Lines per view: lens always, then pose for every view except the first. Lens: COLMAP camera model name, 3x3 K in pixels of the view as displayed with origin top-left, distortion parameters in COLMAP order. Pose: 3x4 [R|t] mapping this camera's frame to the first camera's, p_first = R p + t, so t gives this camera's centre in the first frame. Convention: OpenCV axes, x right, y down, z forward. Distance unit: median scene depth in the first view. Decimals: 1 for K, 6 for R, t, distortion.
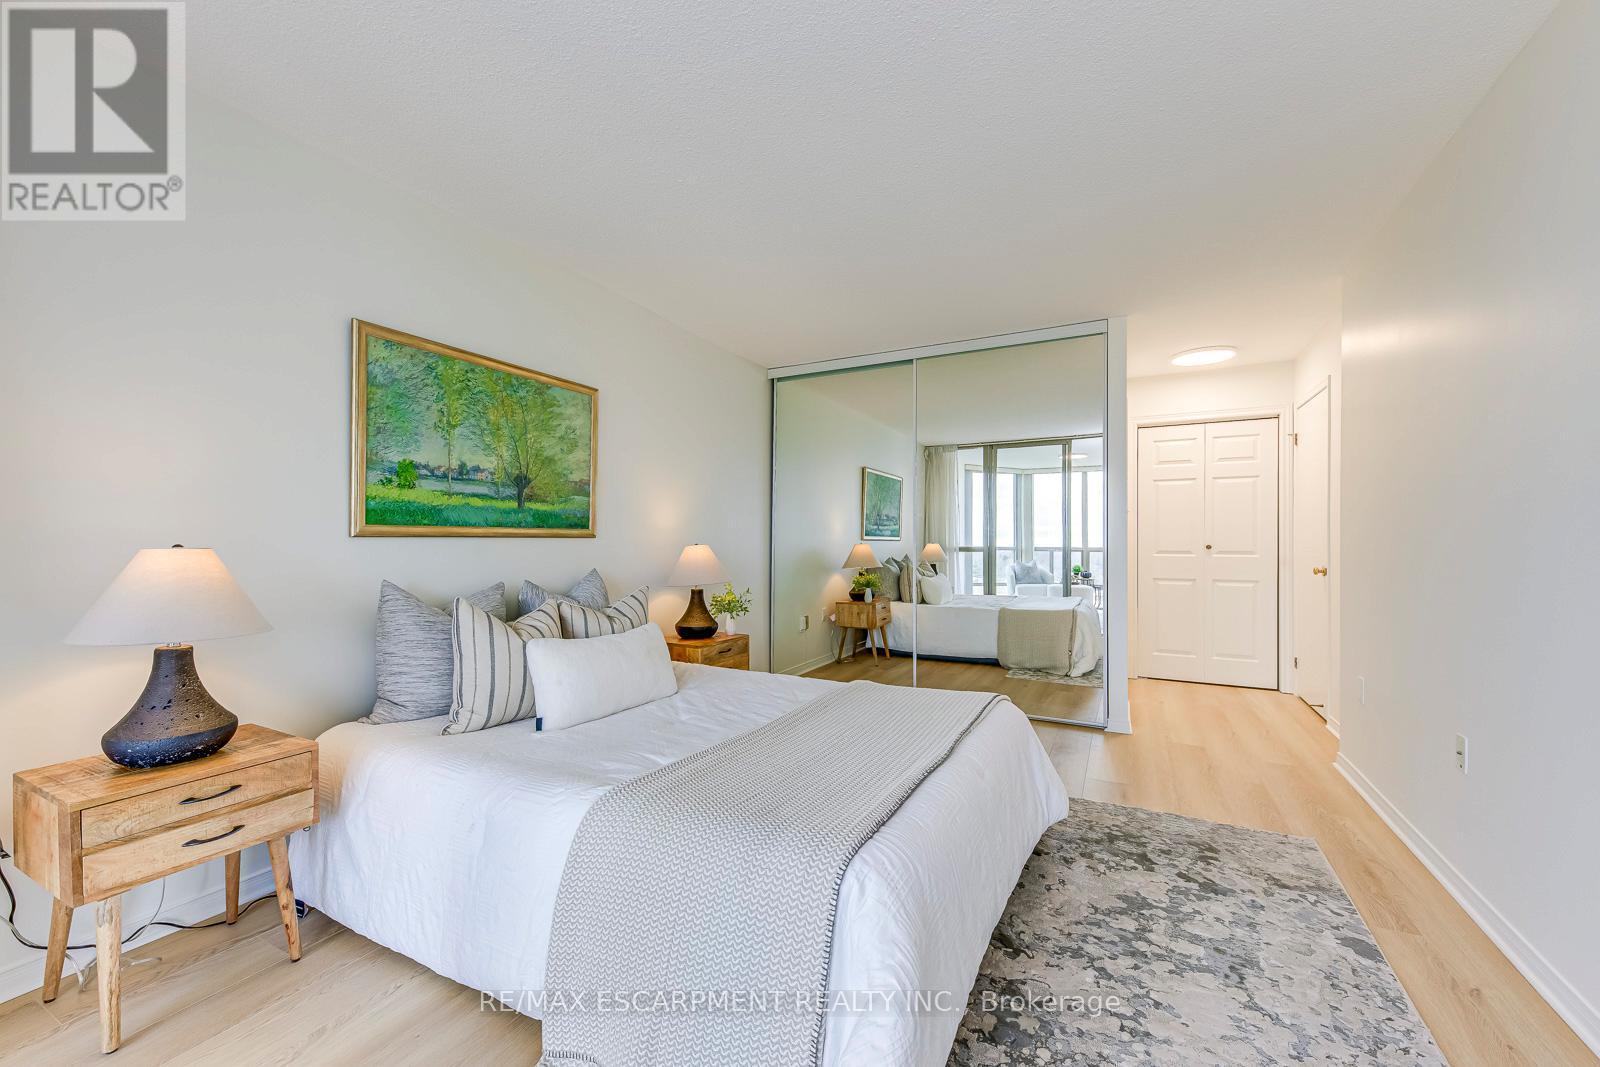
lens RADIAL K [[640.3, 0, 806.2], [0, 640.3, 532.3], [0, 0, 1]] dist [0.016145, -0.007609]
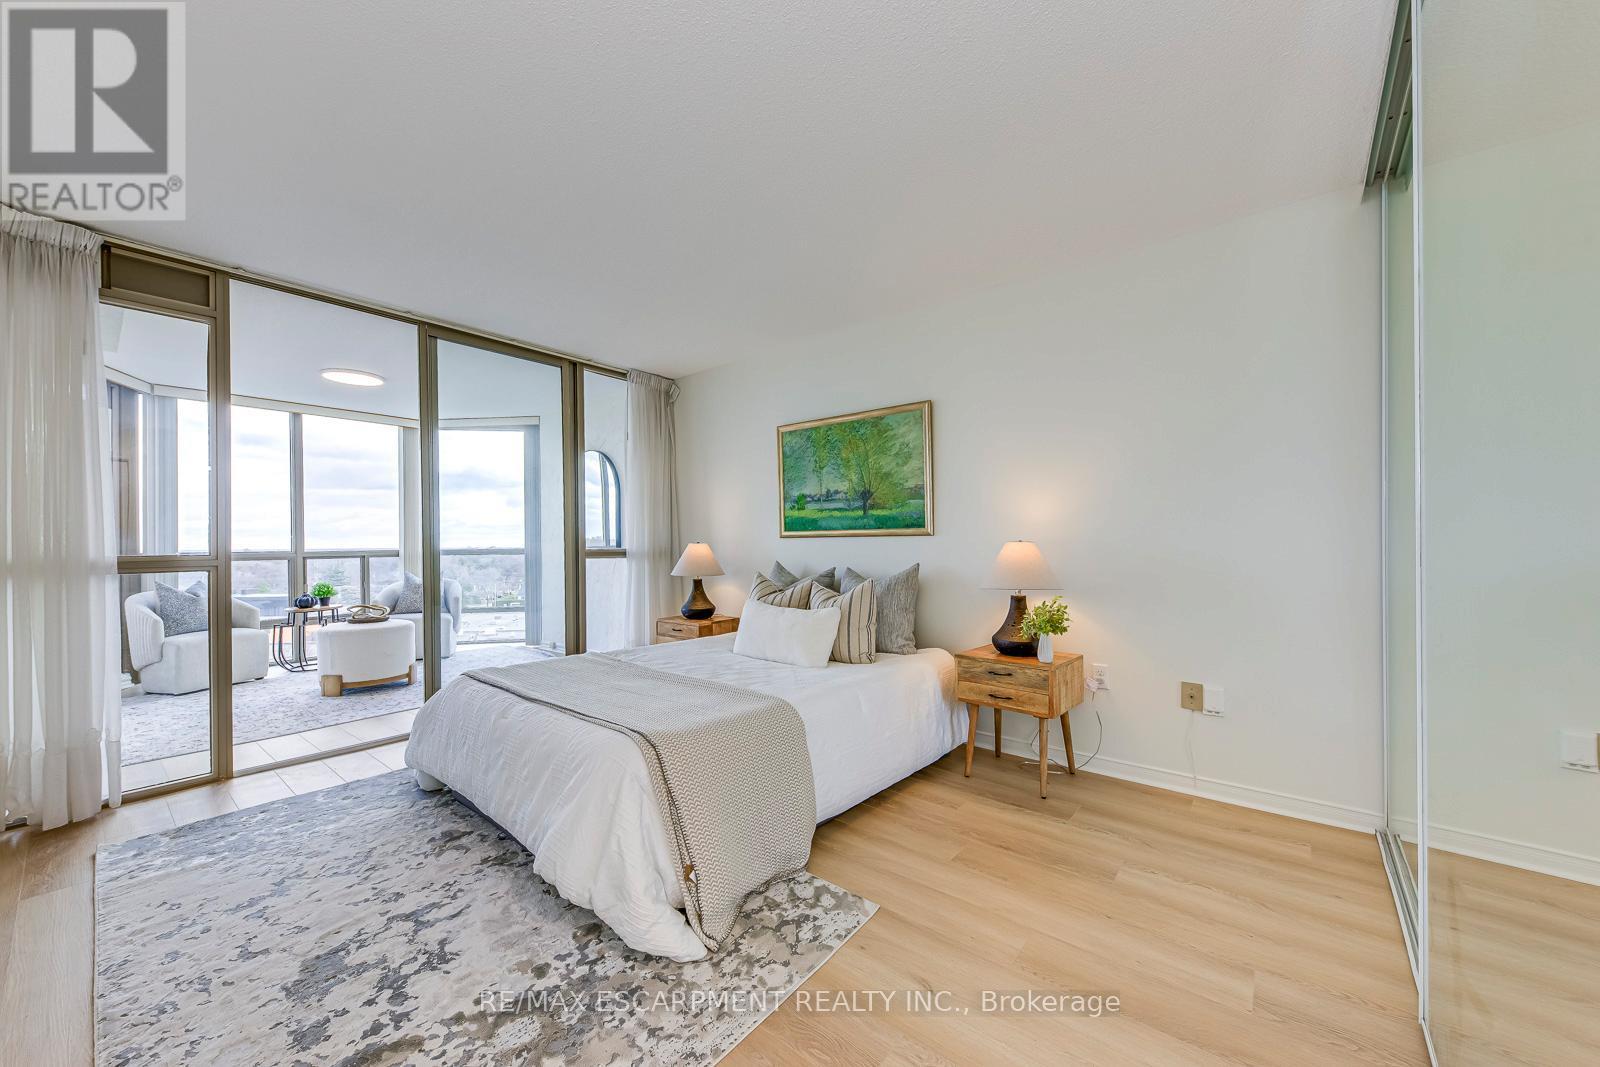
lens RADIAL K [[590.2, 0, 802.1], [0, 590.2, 537.4], [0, 0, 1]] dist [0.003089, -0.005401]
pose [[-0.219640, -0.004305, -0.975571, 0.856889], [0.022642, 0.999698, -0.009509, 0.020278], [0.975318, -0.024177, -0.219476, 1.208605]]
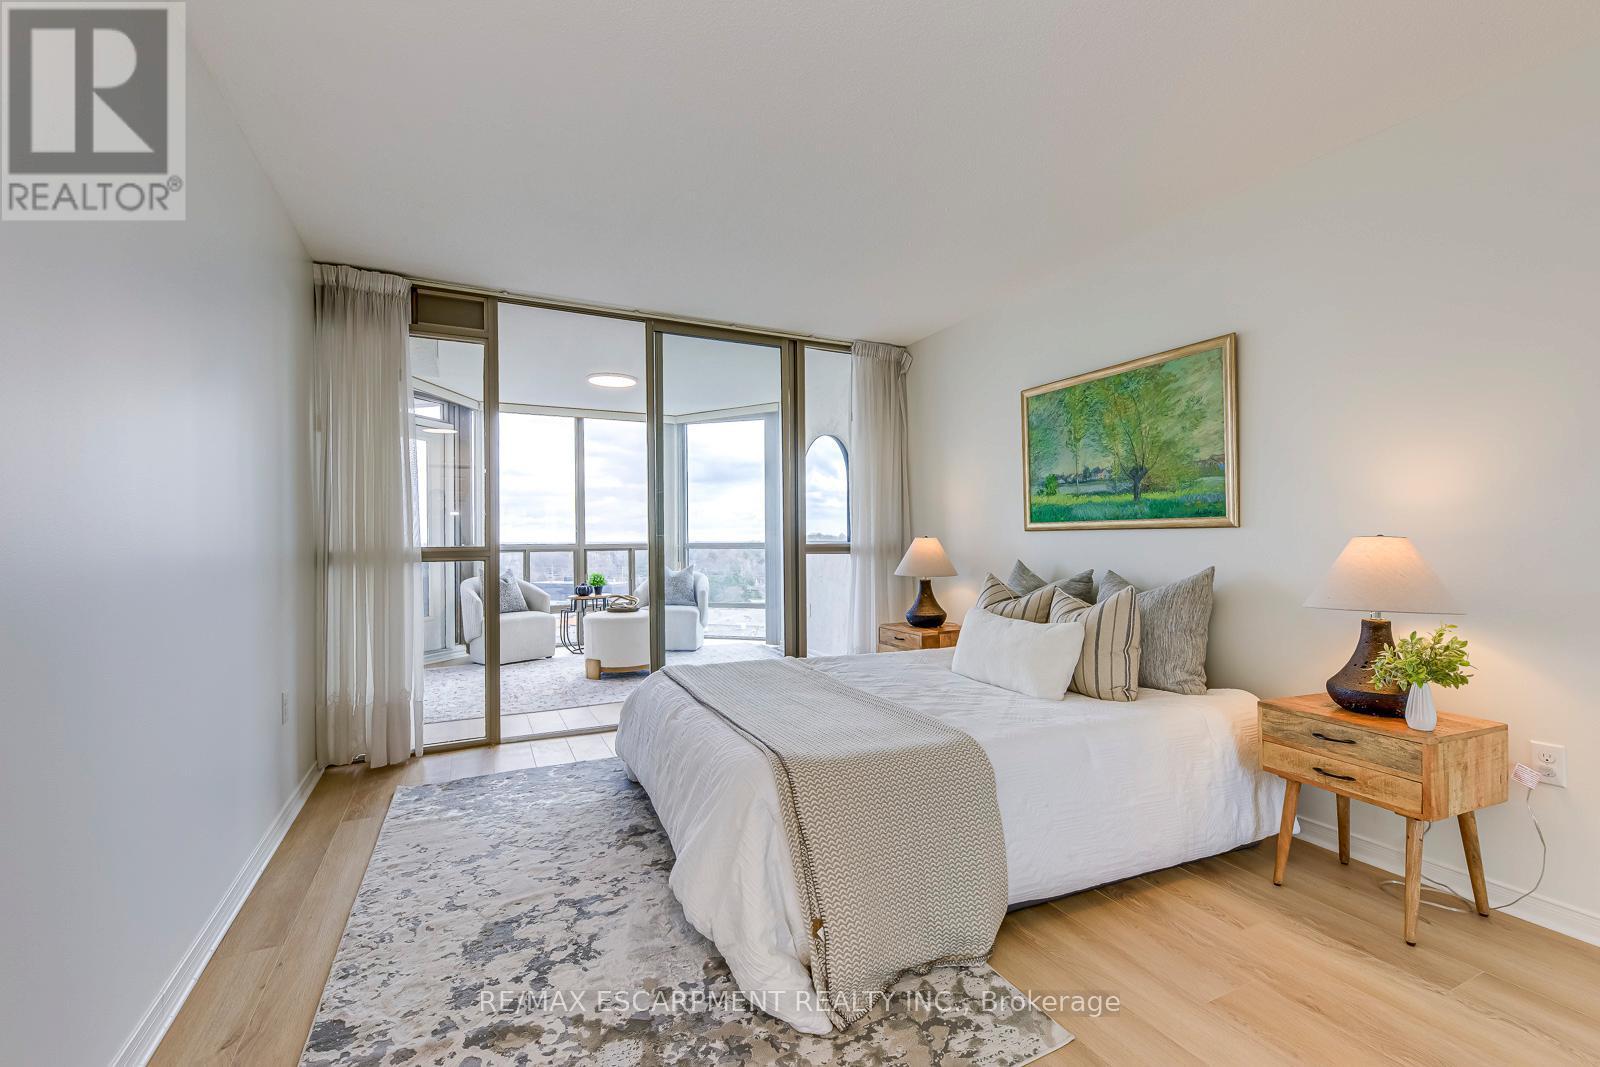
lens RADIAL K [[679.1, 0, 803.6], [0, 679.1, 536.6], [0, 0, 1]] dist [0.012806, -0.009645]
pose [[-0.612802, 0.003660, -0.790228, 0.764029], [0.018243, 0.999788, -0.009516, 0.021953], [0.790026, -0.020248, -0.612739, 1.311785]]
